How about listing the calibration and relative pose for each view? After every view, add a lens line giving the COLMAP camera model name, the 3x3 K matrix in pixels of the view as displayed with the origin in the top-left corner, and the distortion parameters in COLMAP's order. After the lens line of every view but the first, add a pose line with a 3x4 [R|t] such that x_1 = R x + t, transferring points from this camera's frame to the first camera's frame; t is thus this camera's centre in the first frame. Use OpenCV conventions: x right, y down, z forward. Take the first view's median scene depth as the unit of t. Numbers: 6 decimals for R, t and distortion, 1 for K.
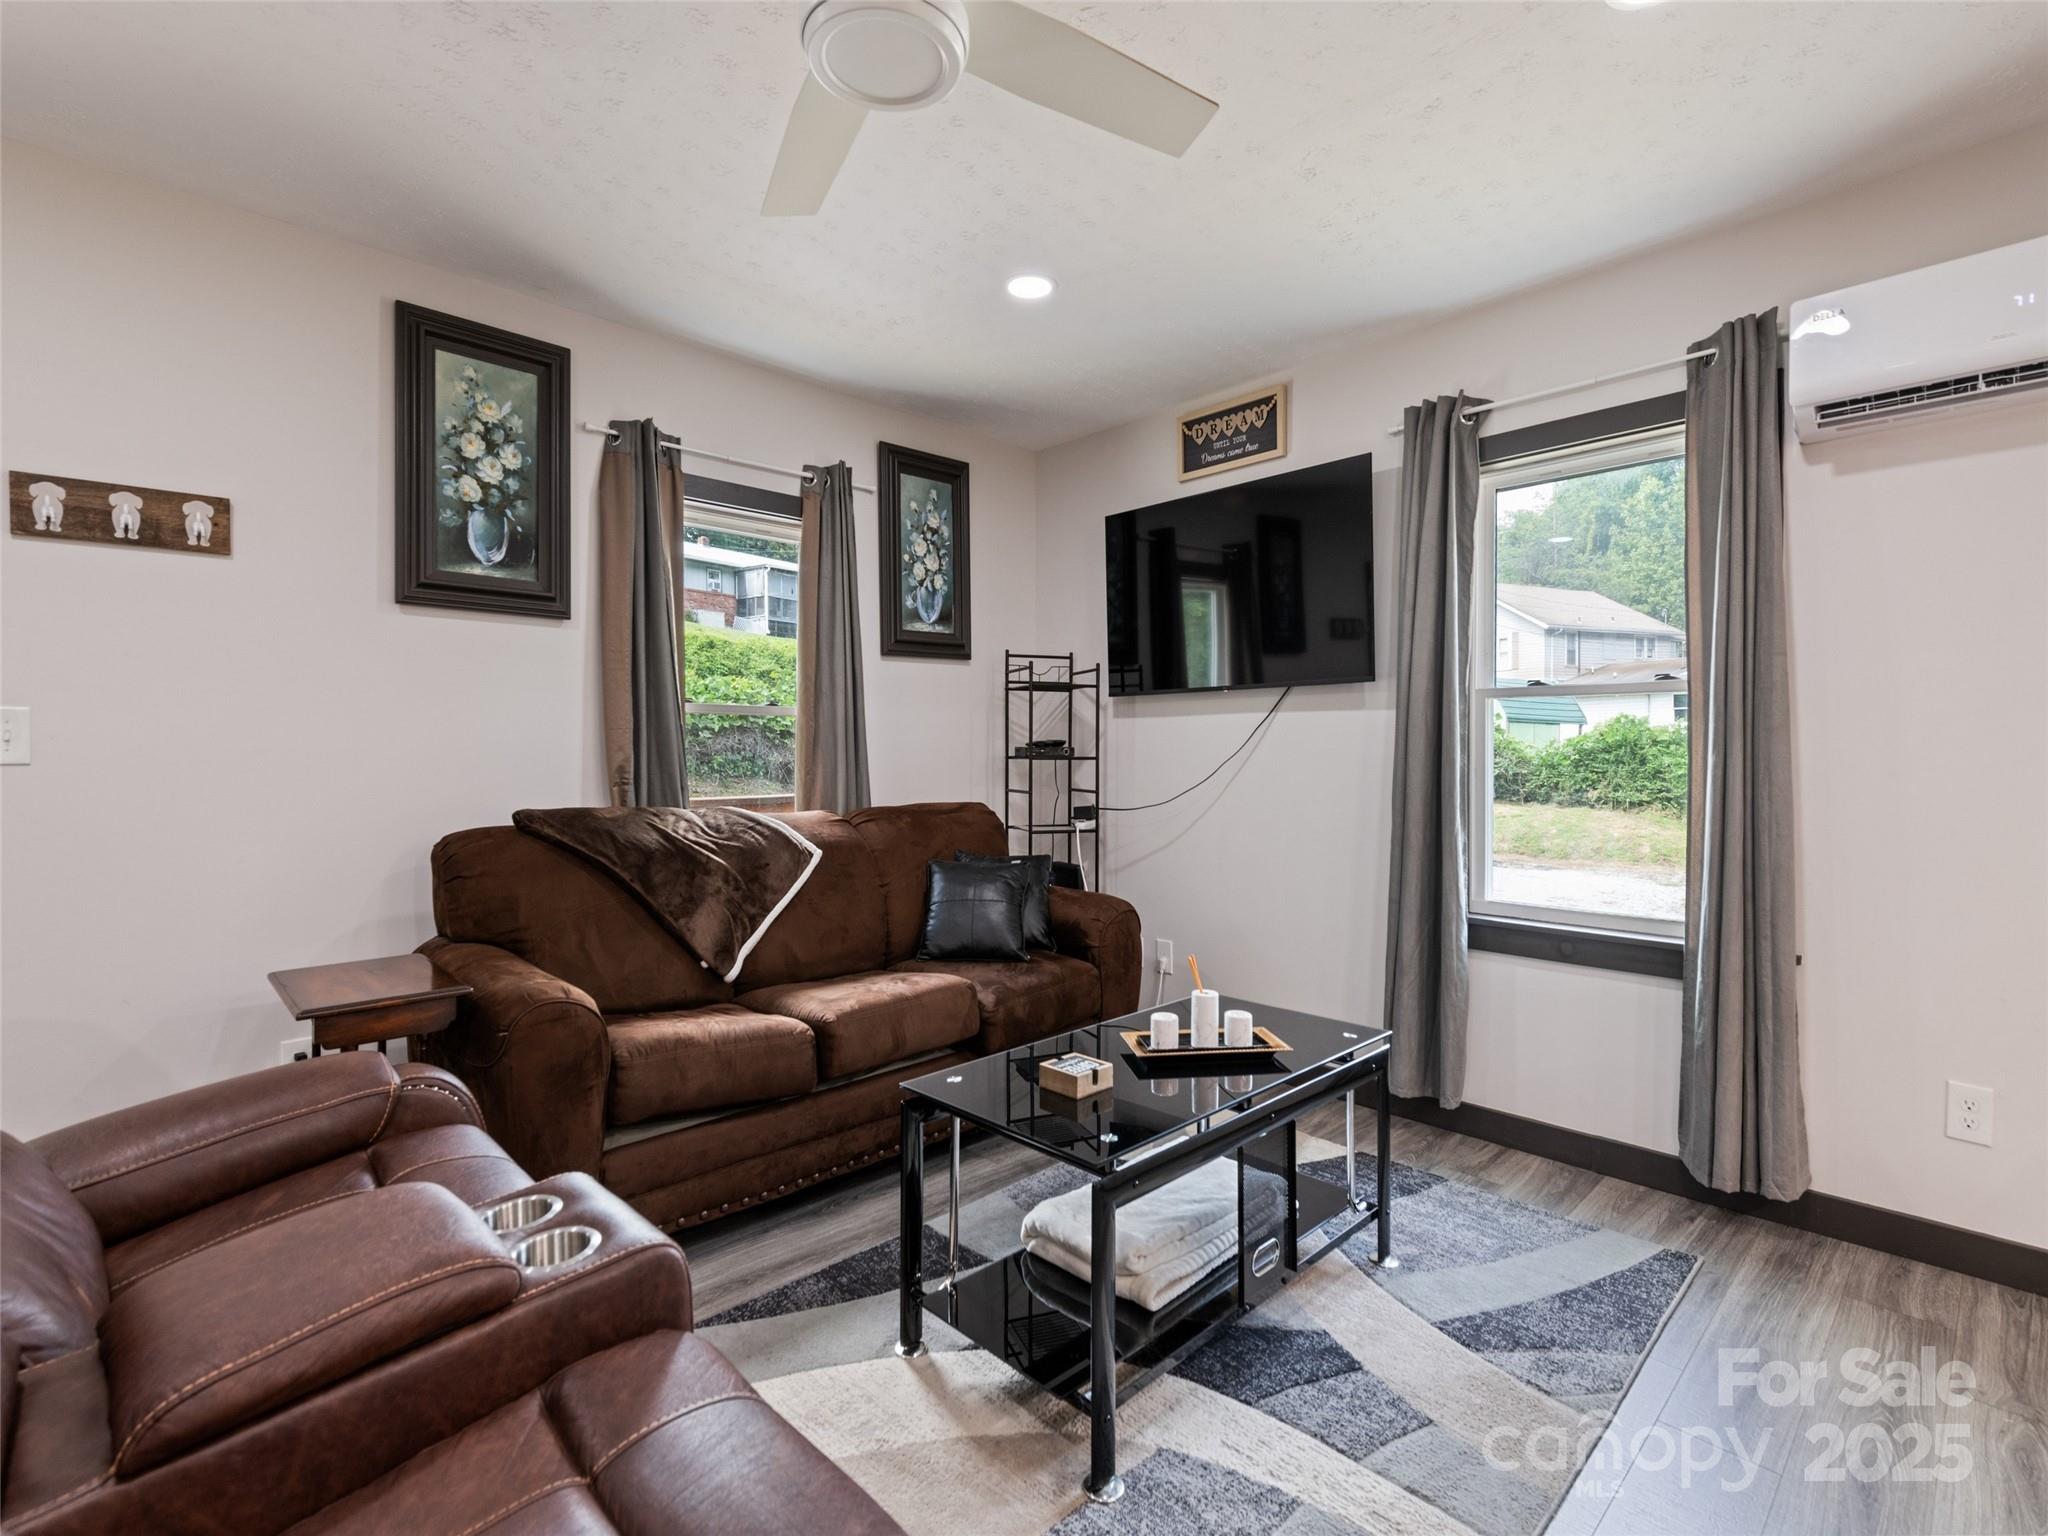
lens RADIAL K [[965.6, 0, 1039.7], [0, 965.6, 753.2], [0, 0, 1]] dist [0.013392, -0.001560]
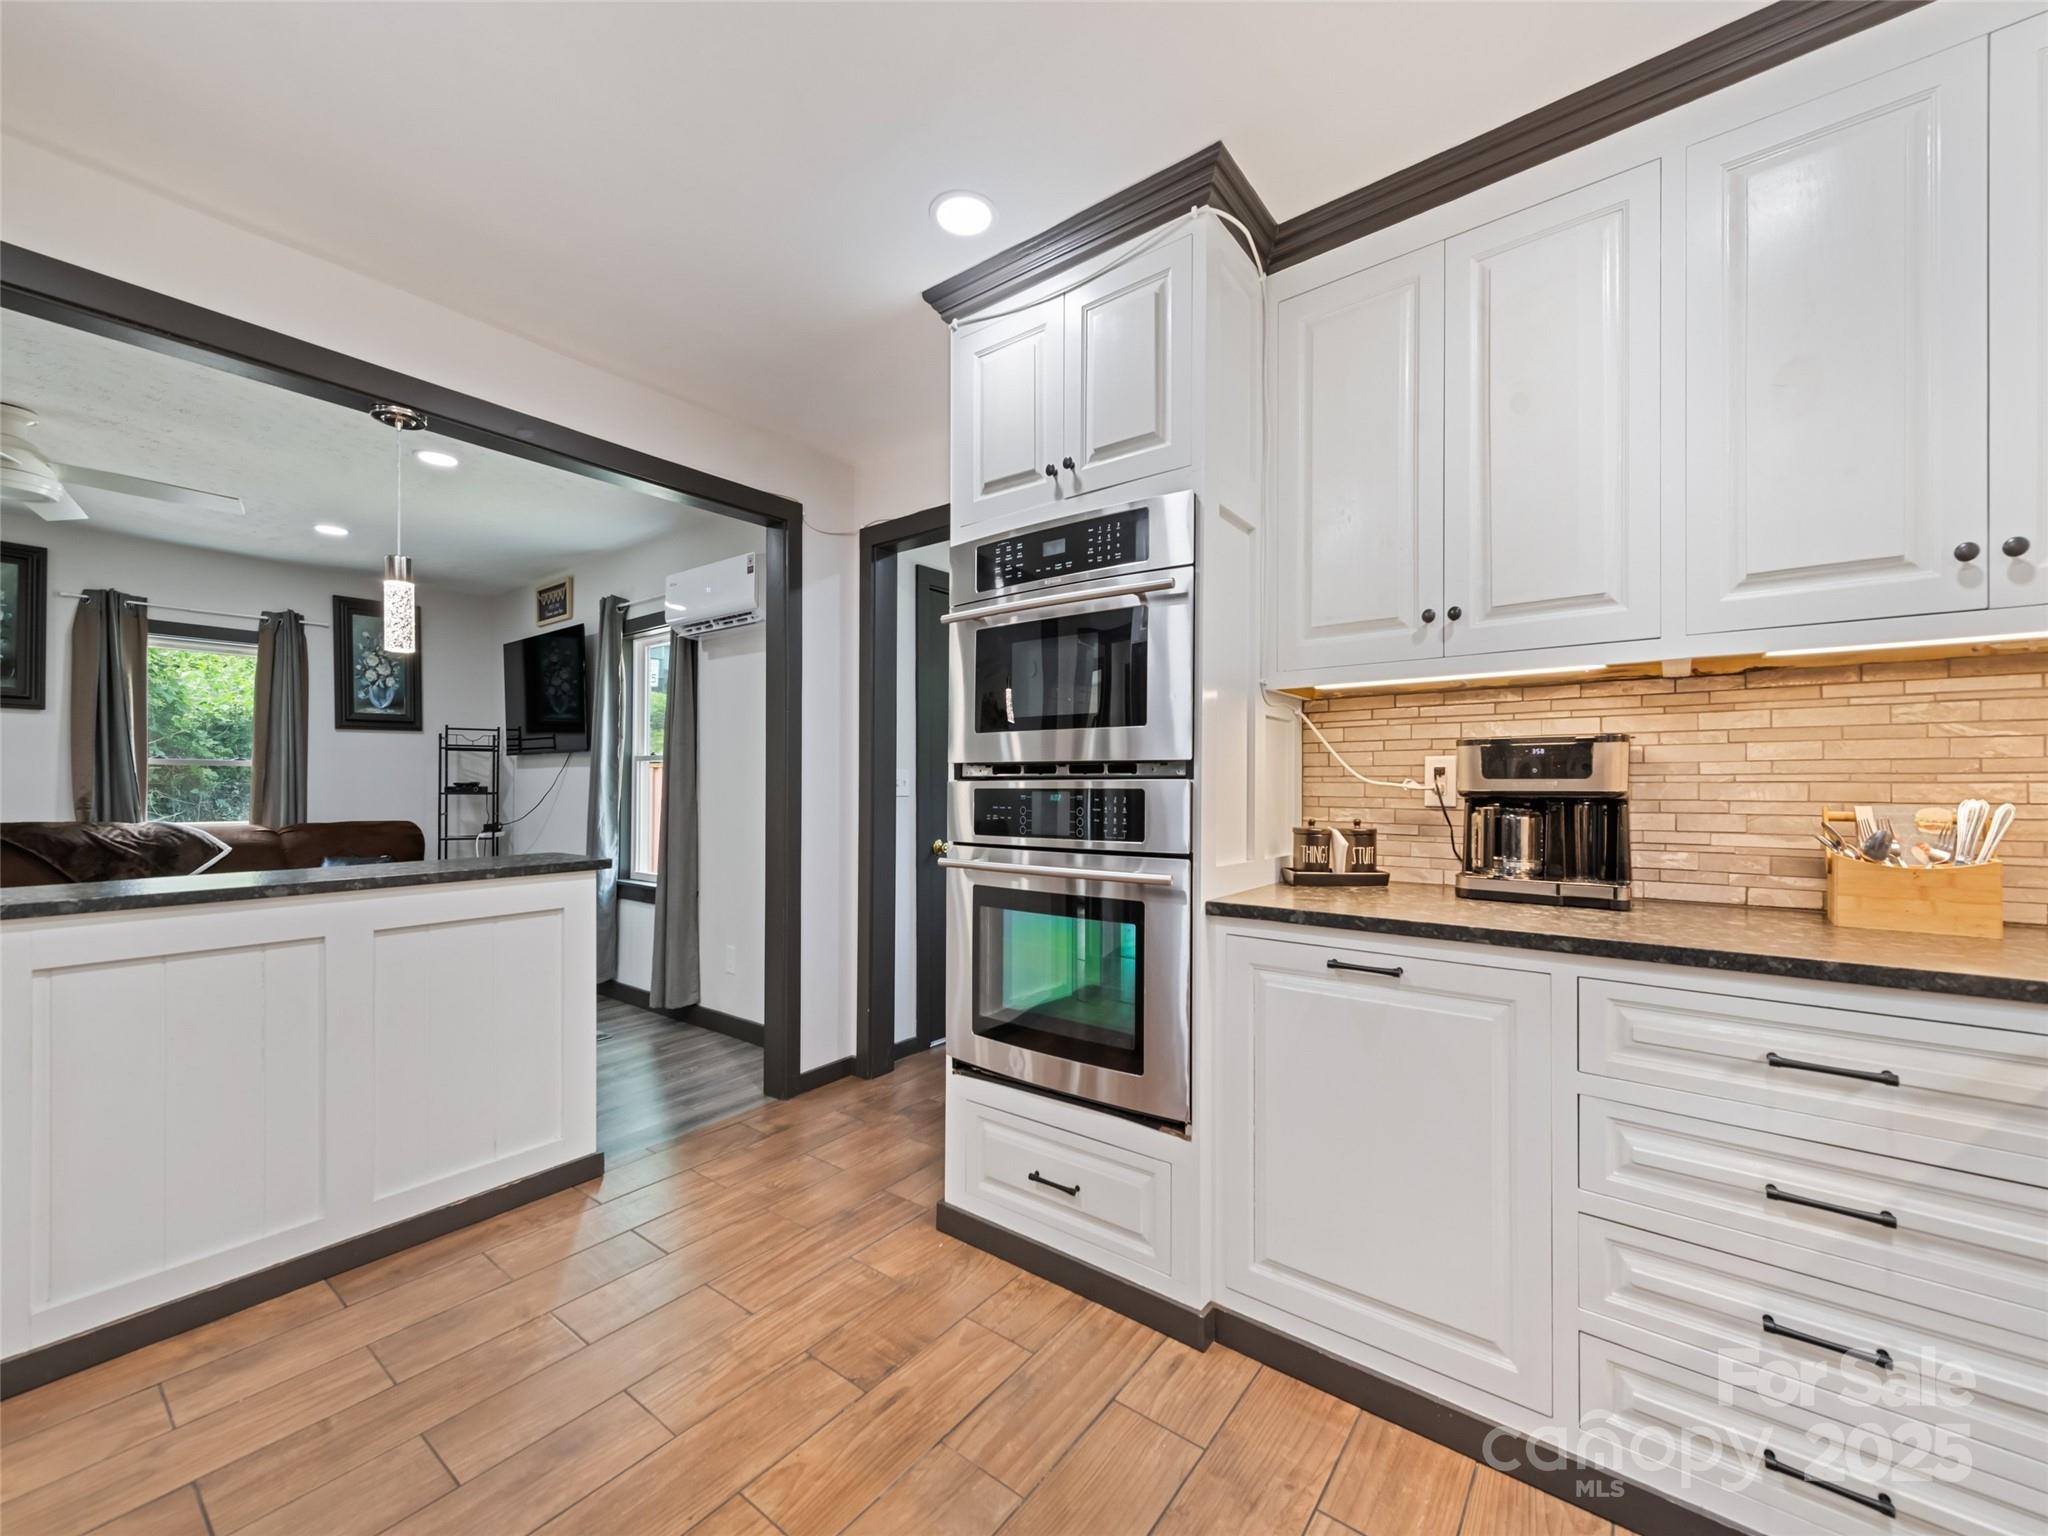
lens RADIAL K [[807.6, 0, 1011.3], [0, 807.6, 782.9], [0, 0, 1]] dist [0.015718, -0.003846]
pose [[0.991893, 0.005774, 0.126944, 0.820817], [-0.004959, 0.999965, -0.006735, -0.007972], [-0.126979, 0.006051, 0.991887, -0.509323]]
